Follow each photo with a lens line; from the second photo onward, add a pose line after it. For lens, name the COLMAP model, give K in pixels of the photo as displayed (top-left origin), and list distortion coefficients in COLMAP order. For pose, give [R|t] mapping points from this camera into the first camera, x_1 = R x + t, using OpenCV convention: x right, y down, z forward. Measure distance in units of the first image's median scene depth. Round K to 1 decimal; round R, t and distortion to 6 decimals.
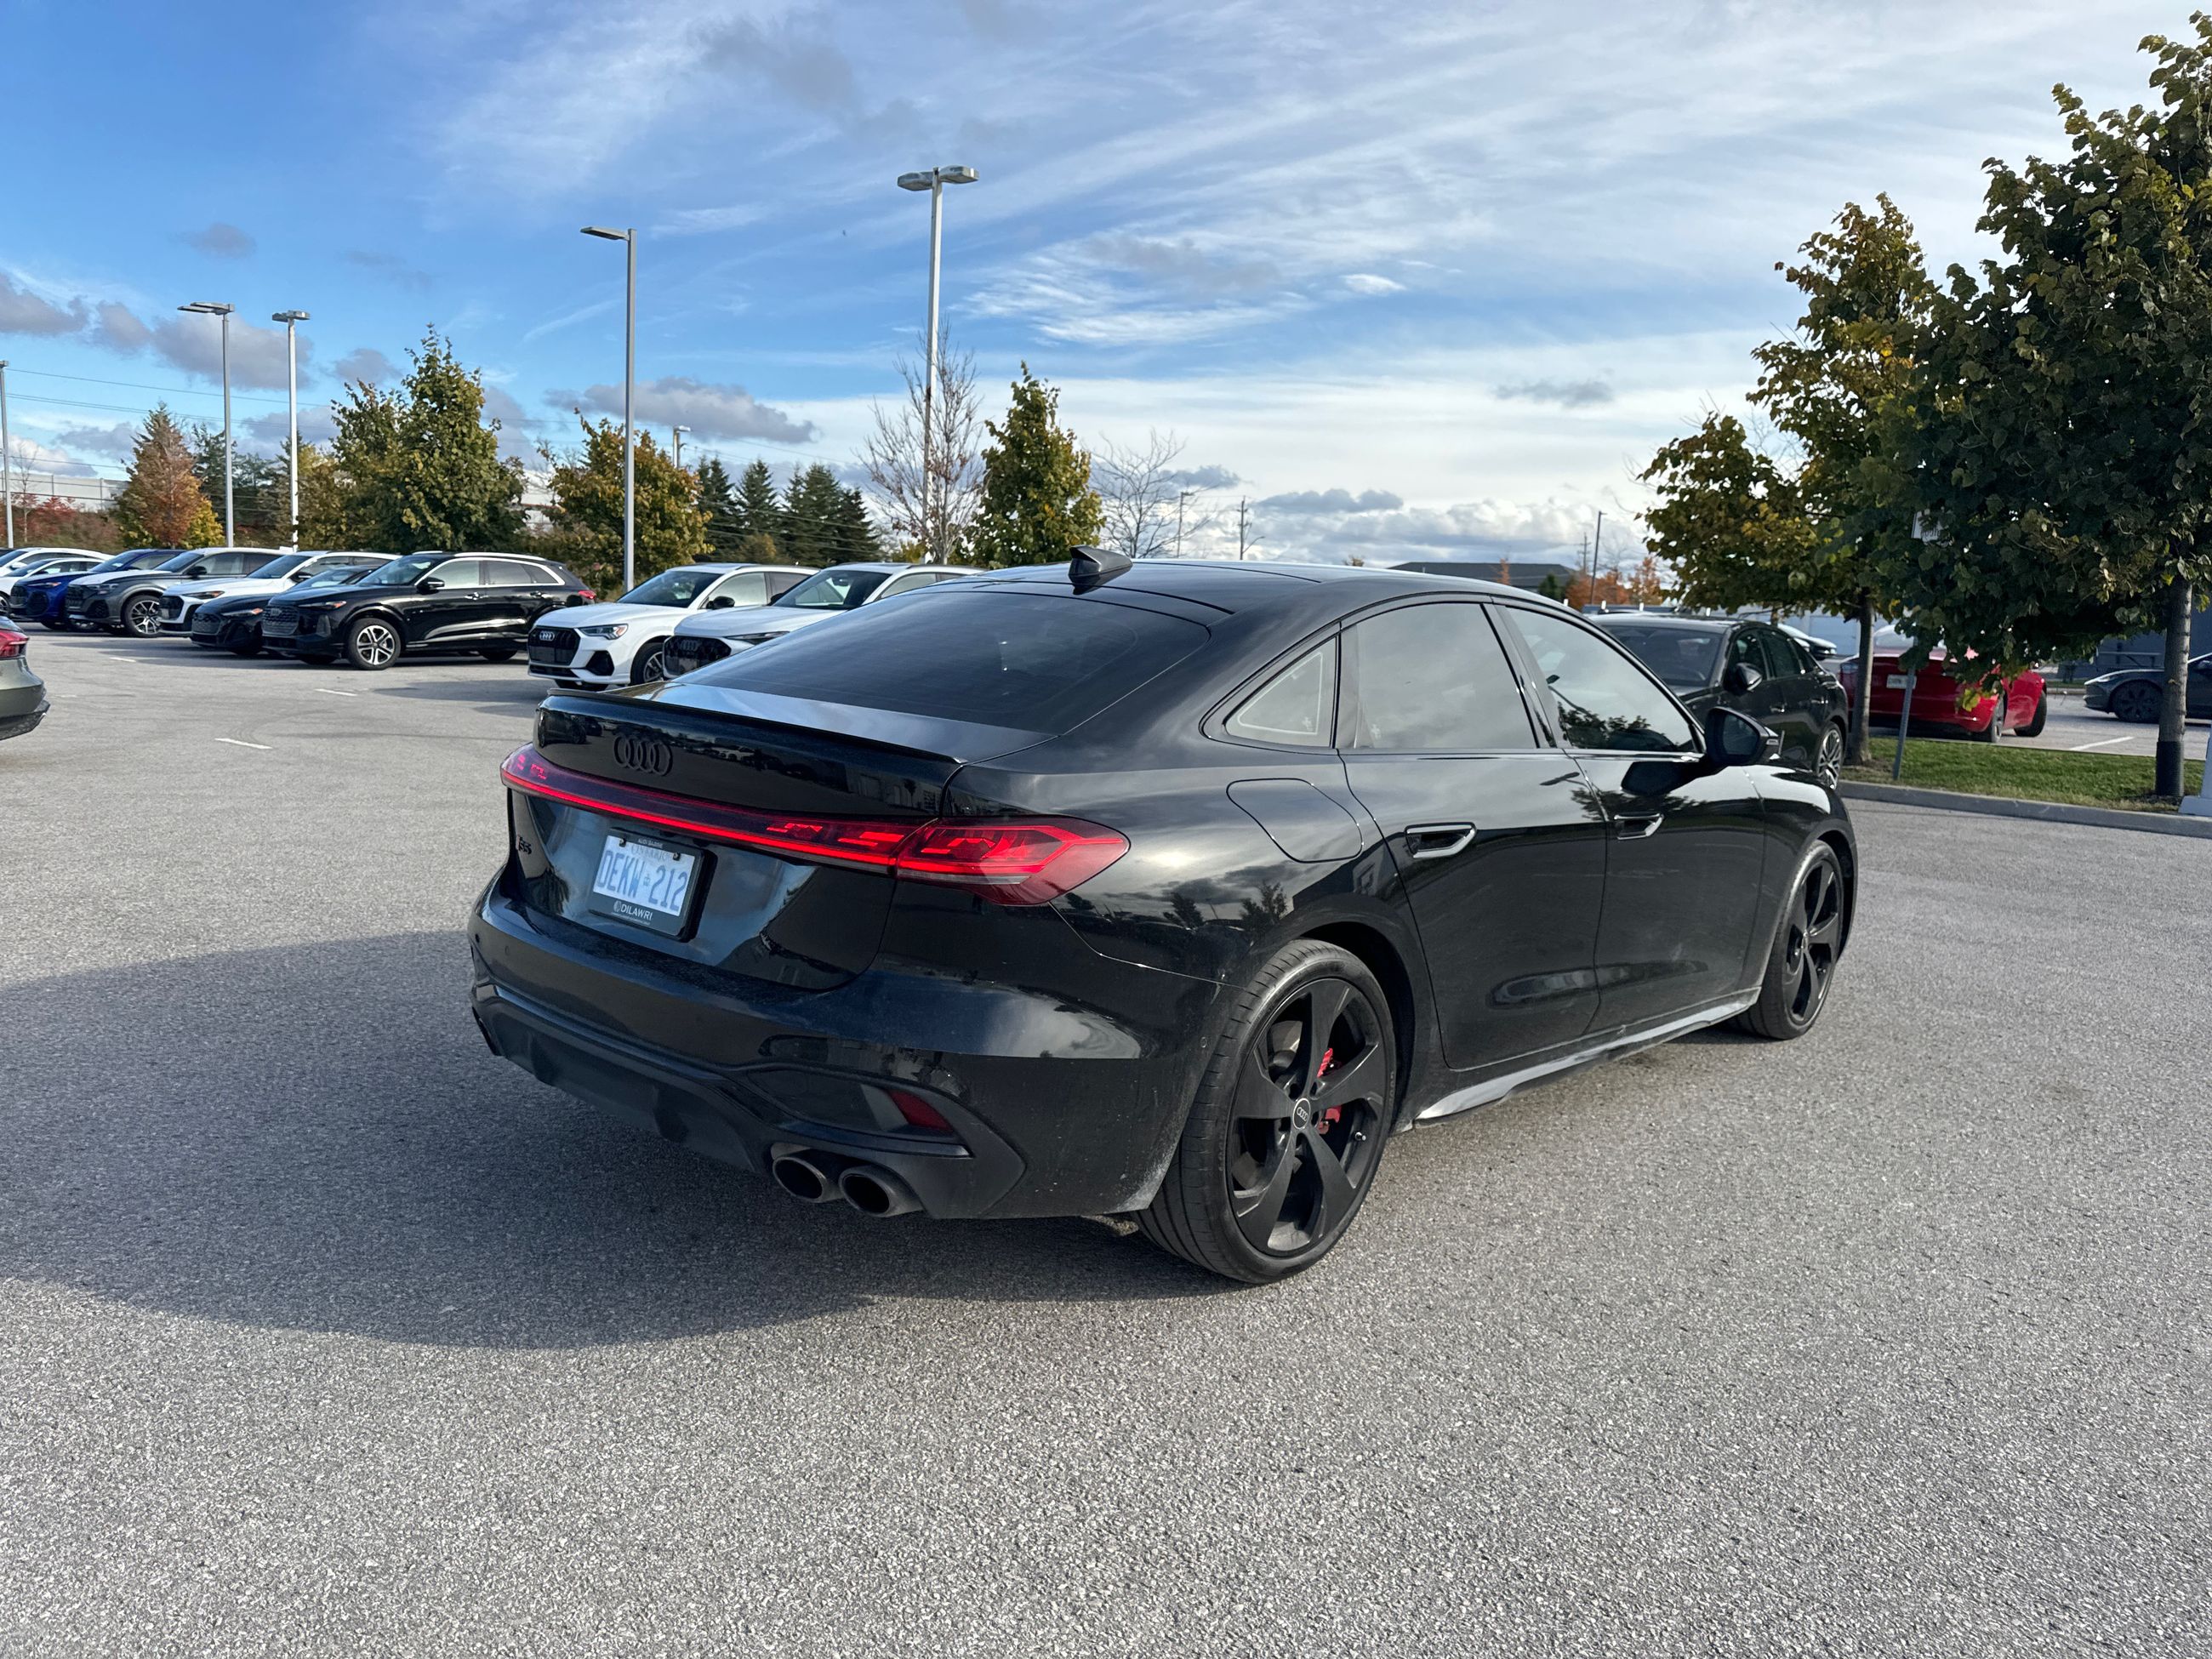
lens RADIAL K [[1543.1, 0, 1100.9], [0, 1543.1, 856.2], [0, 0, 1]] dist [0.035708, -0.040509]
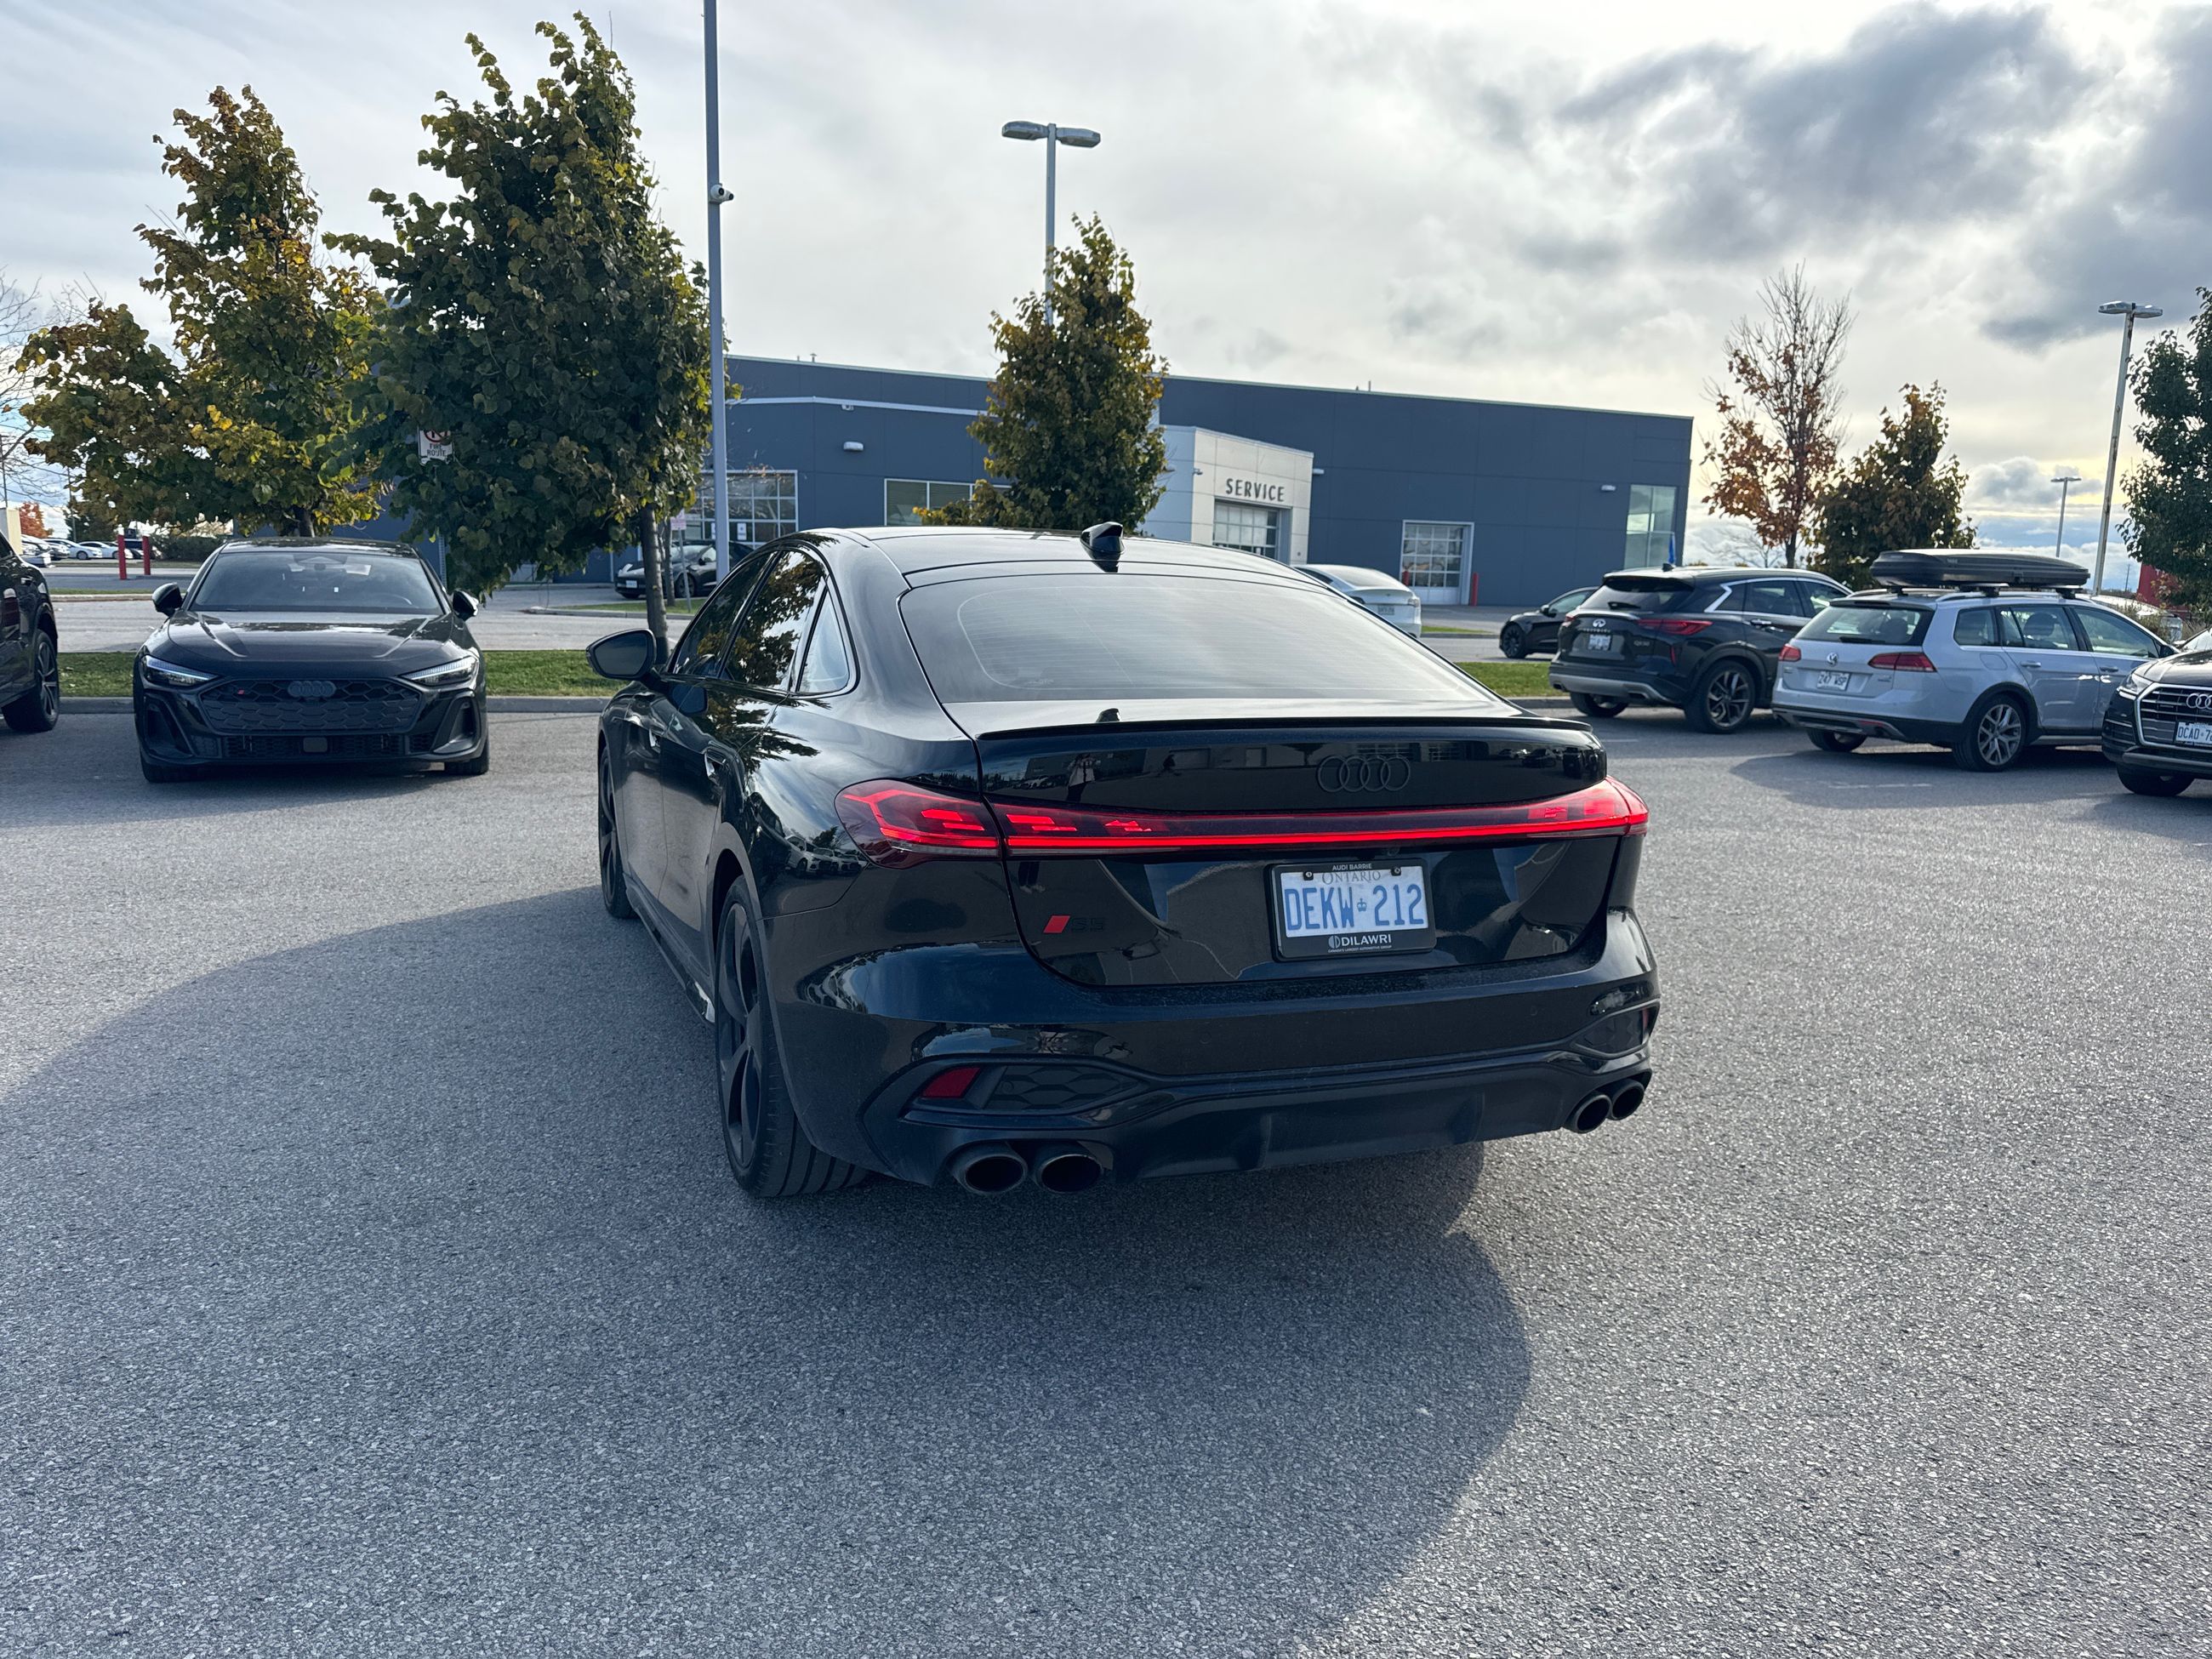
lens RADIAL K [[1543.1, 0, 1101.9], [0, 1543.1, 844.1], [0, 0, 1]] dist [0.035708, -0.040509]
pose [[0.439713, -0.188523, 0.878130, -0.259456], [0.138892, 0.980233, 0.140894, -0.038540], [-0.887334, 0.060013, 0.457206, 0.155269]]
